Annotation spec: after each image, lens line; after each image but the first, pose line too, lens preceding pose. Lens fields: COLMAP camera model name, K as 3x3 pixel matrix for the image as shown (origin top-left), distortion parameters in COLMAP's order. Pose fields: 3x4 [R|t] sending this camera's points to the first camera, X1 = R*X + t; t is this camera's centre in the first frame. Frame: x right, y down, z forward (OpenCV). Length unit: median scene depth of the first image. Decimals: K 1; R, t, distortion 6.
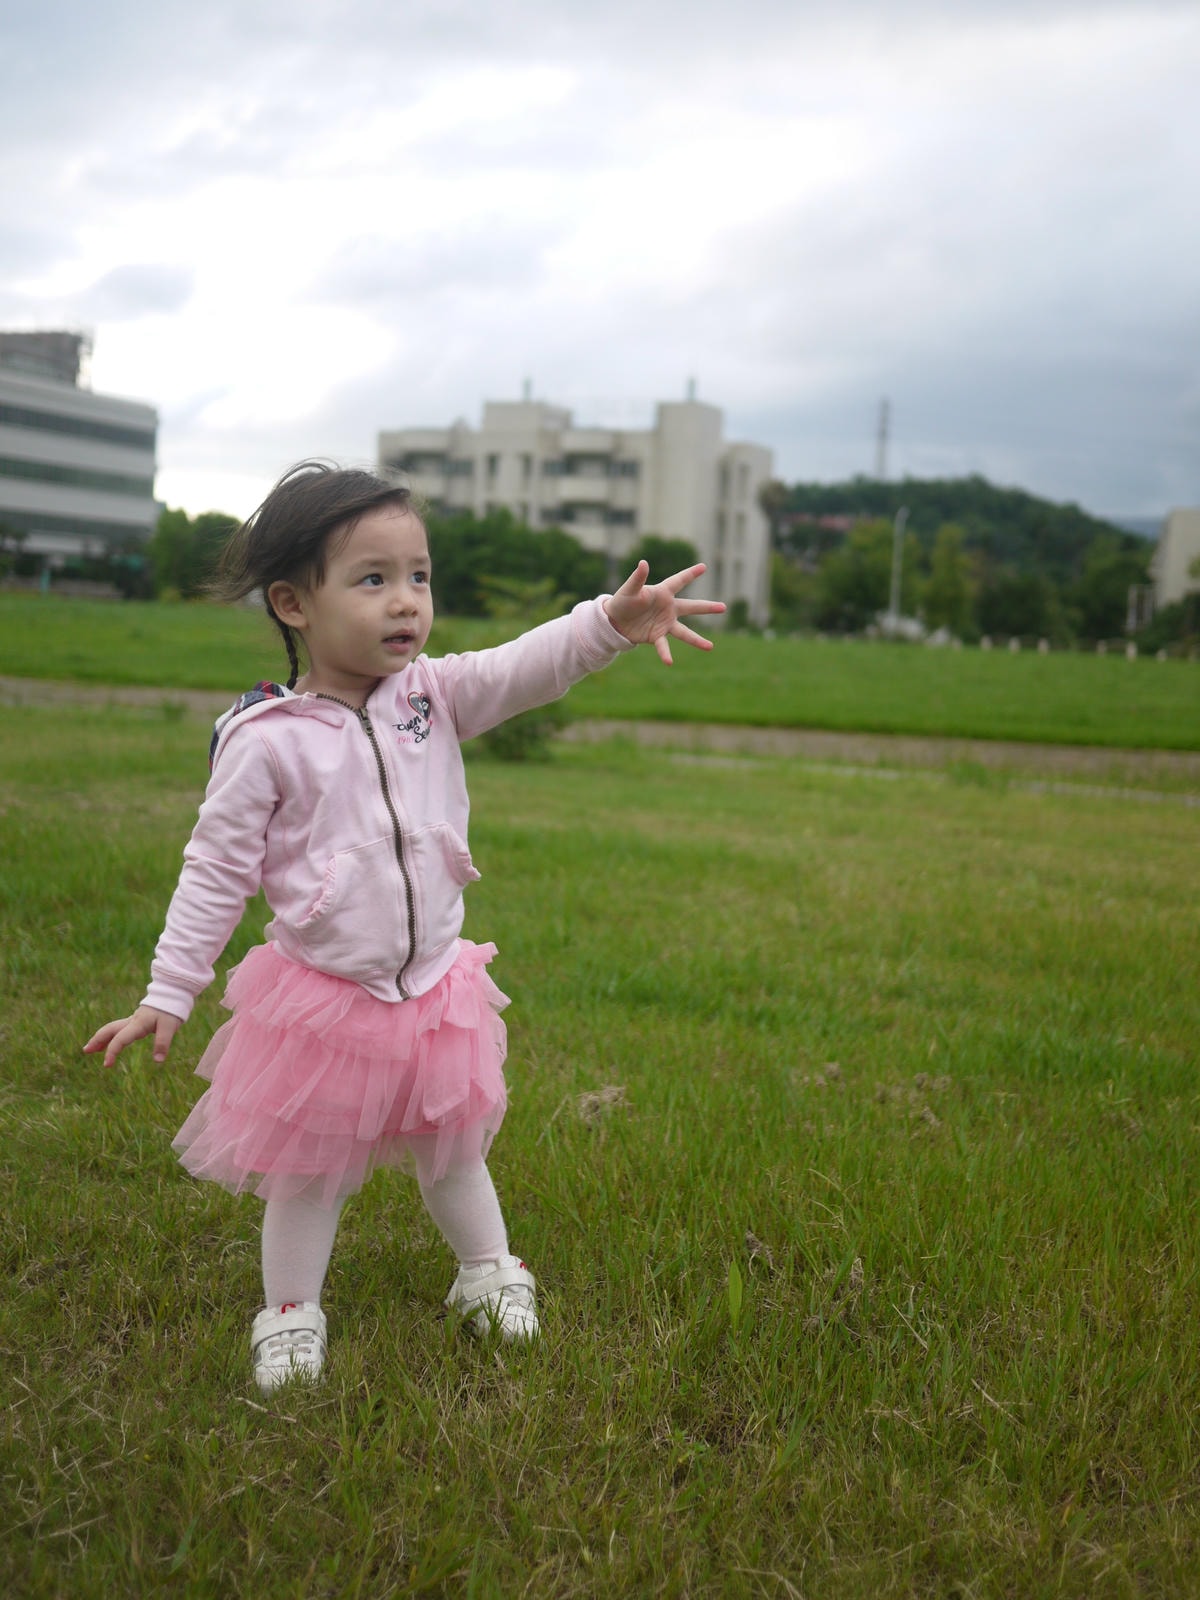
lens RADIAL K [[1842.7, 0, 604.3], [0, 1842.7, 799.6], [0, 0, 1]] dist [-0.000518, 0.000000]
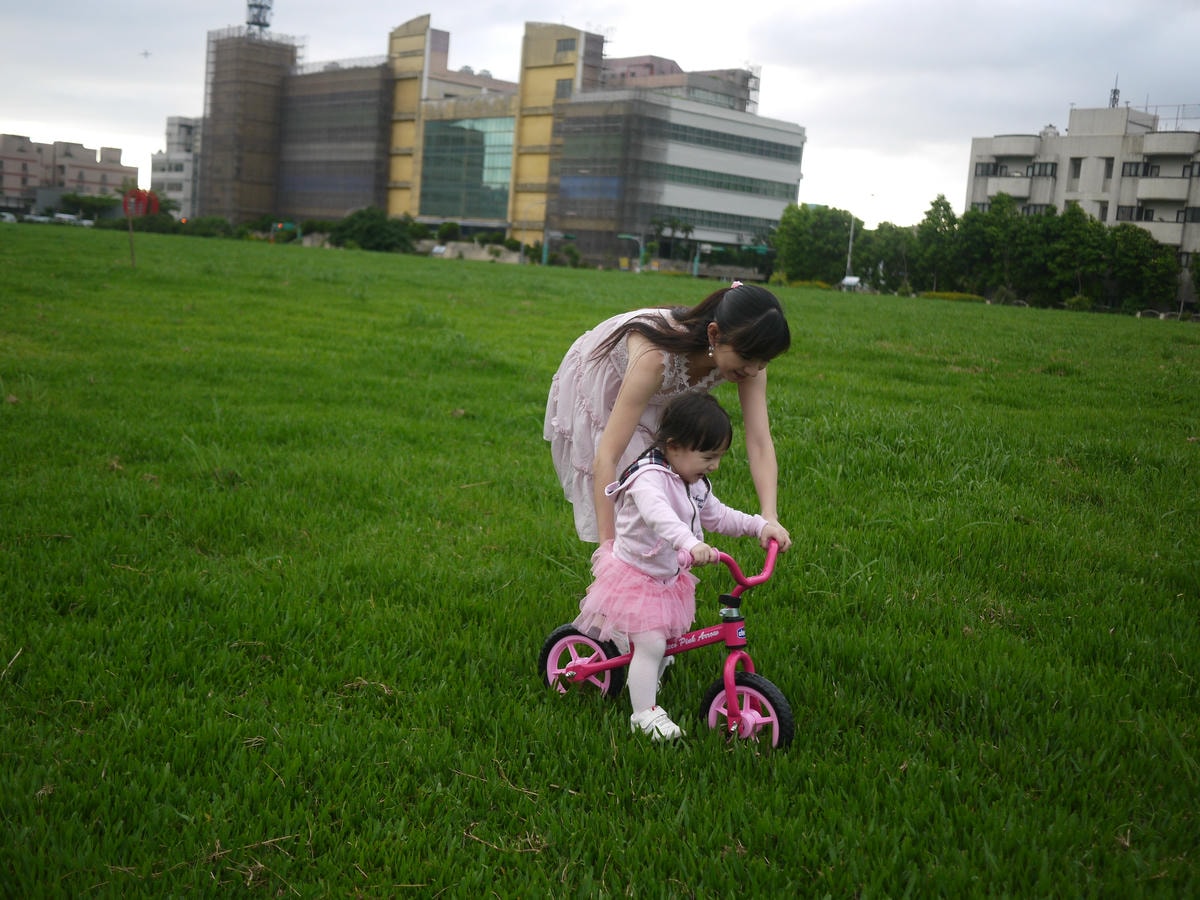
lens RADIAL K [[1382.0, 0, 603.3], [0, 1382.0, 460.0], [0, 0, 1]] dist [-0.000518, 0.000000]
pose [[0.925410, 0.070718, -0.372312, -0.035607], [-0.062675, 0.997466, 0.033676, -0.354092], [0.373750, -0.007830, 0.927497, 2.735465]]
